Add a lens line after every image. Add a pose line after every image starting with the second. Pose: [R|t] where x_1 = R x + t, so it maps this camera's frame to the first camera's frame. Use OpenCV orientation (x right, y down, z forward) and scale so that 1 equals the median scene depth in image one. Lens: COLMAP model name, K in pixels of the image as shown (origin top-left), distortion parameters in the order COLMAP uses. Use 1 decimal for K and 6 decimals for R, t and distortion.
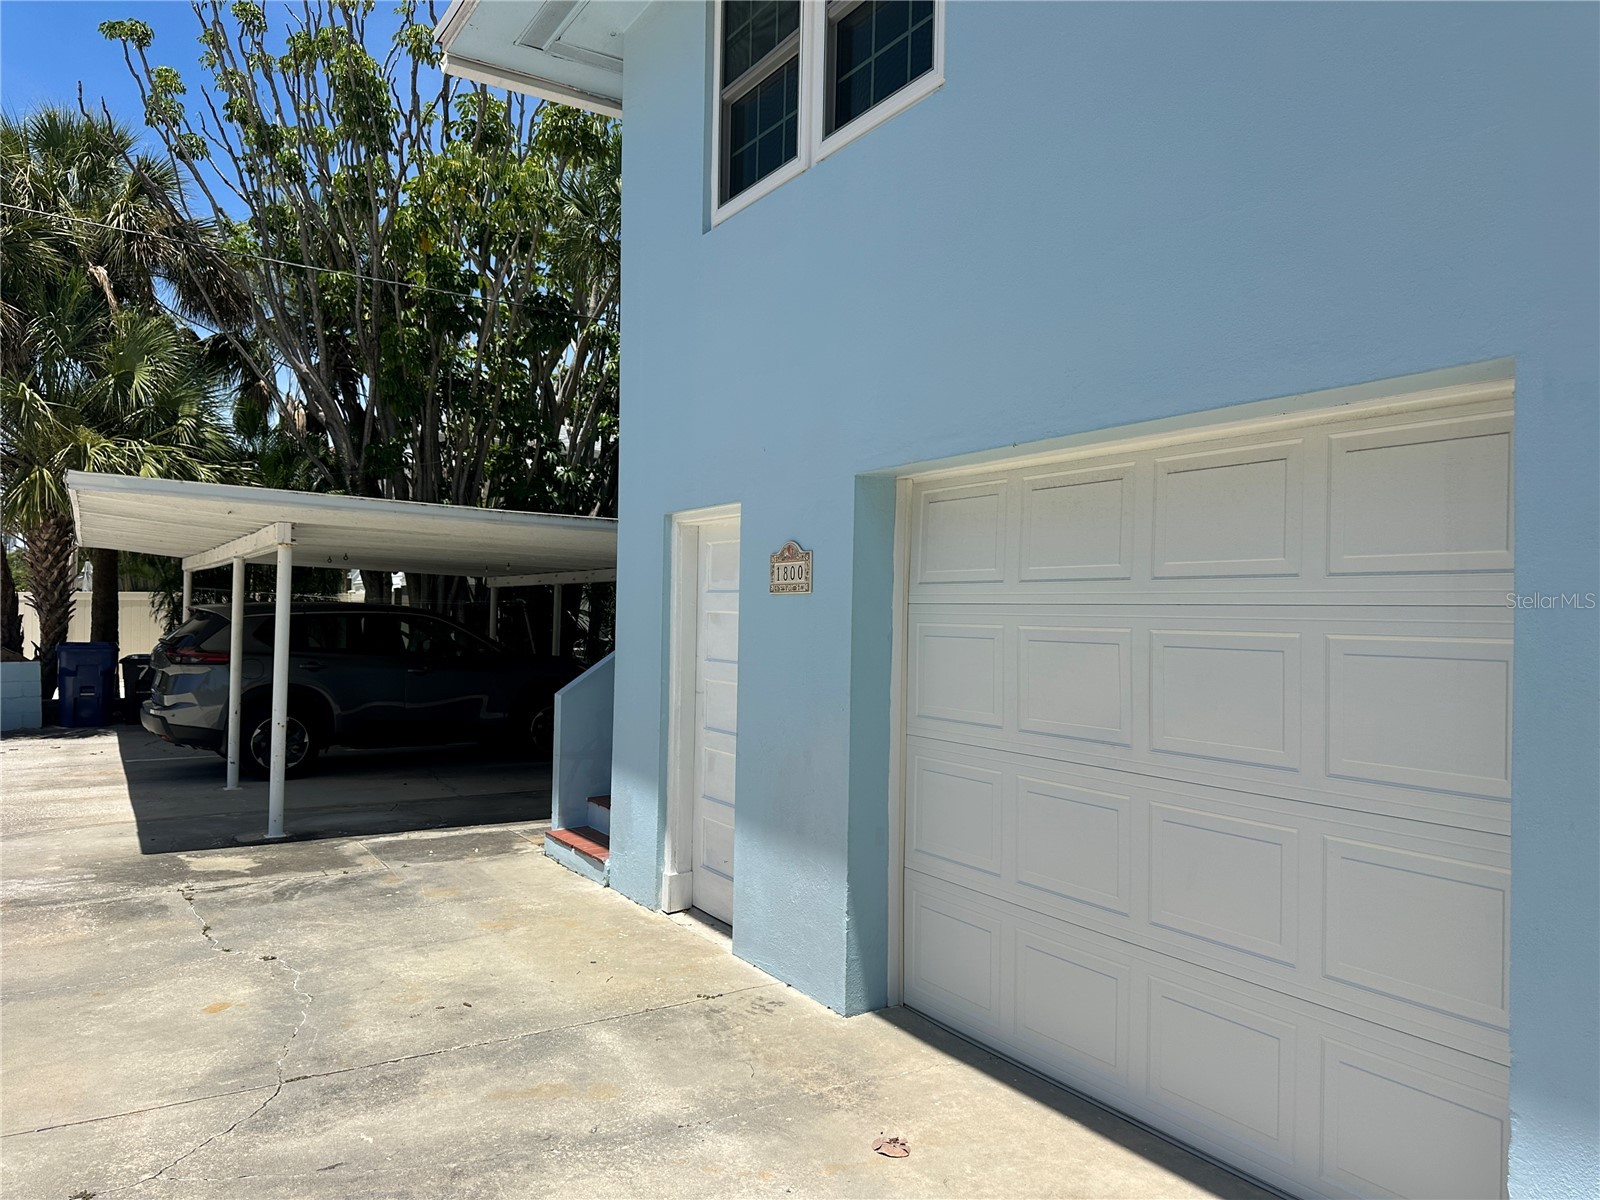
lens RADIAL K [[1140.1, 0, 800.0], [0, 1140.1, 600.0], [0, 0, 1]] dist [-0.014336, -0.003307]
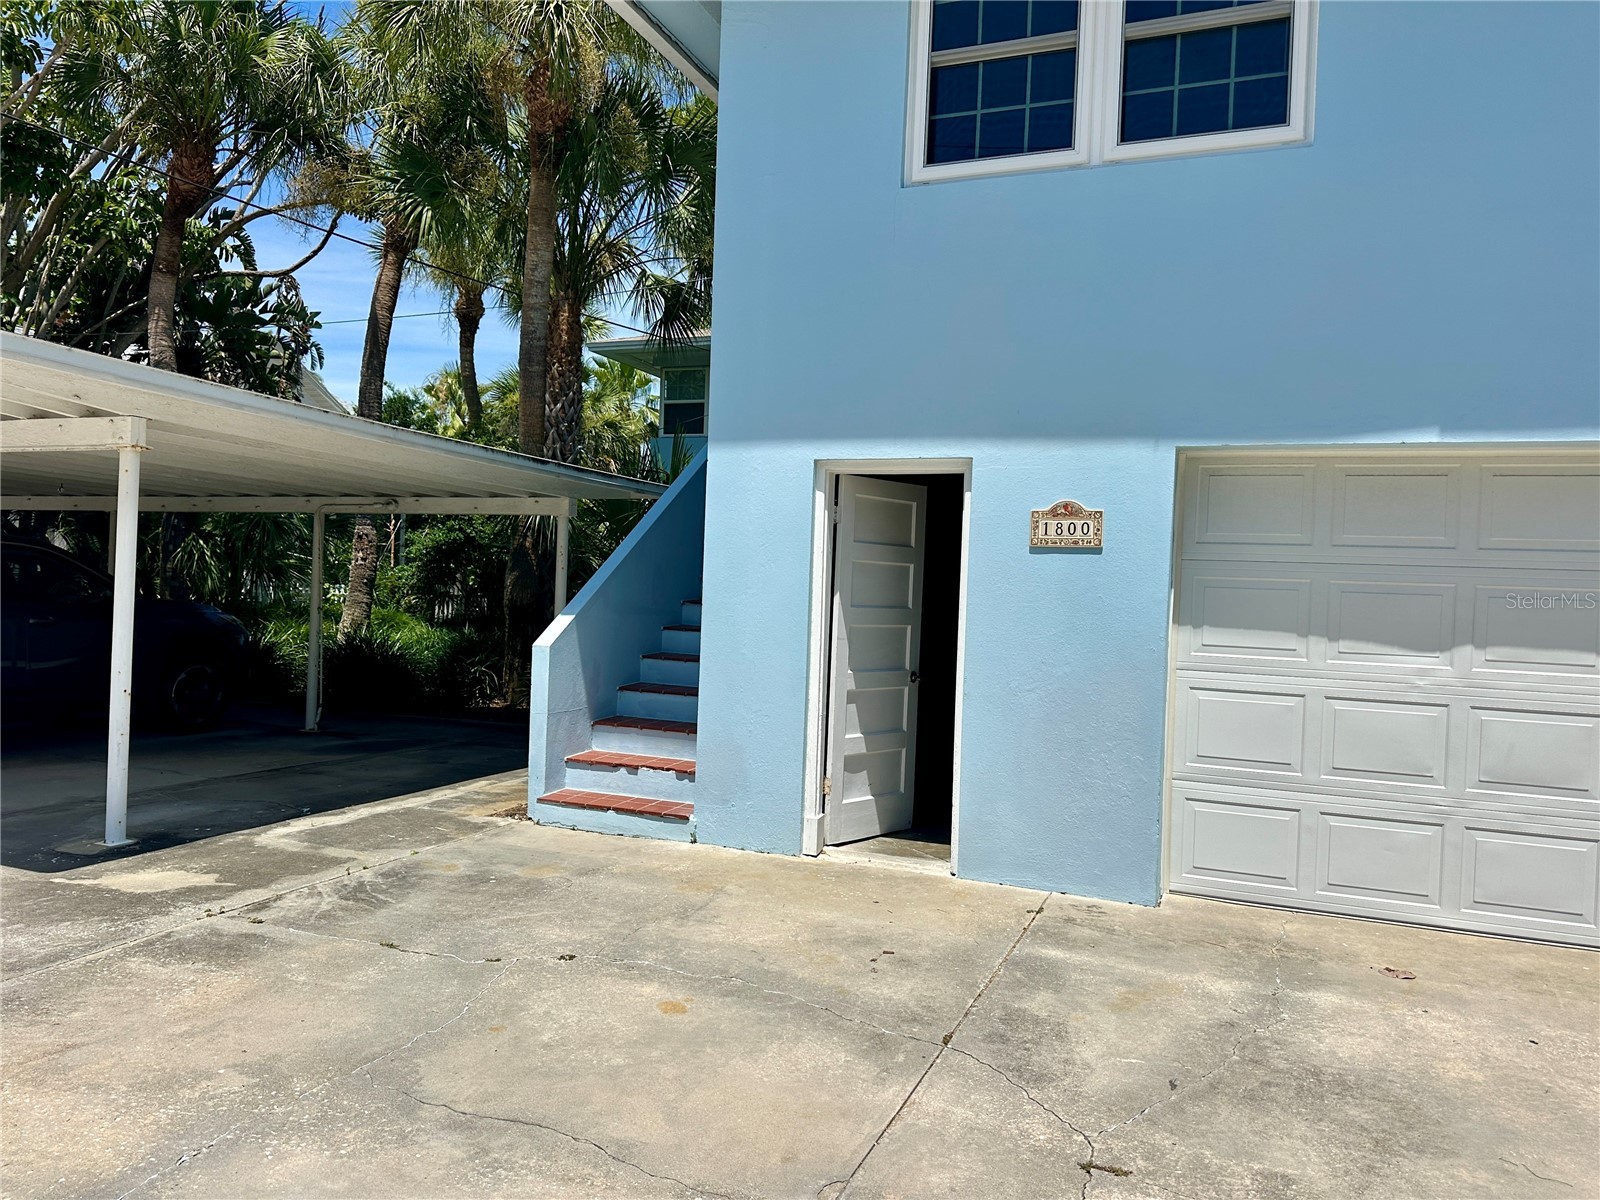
lens RADIAL K [[1124.3, 0, 792.4], [0, 1124.3, 603.3], [0, 0, 1]] dist [0.112570, -0.213204]
pose [[0.812077, 0.009527, 0.583472, -0.933538], [-0.033695, 0.998964, 0.030587, 0.026575], [-0.582576, -0.044499, 0.811557, 0.264026]]
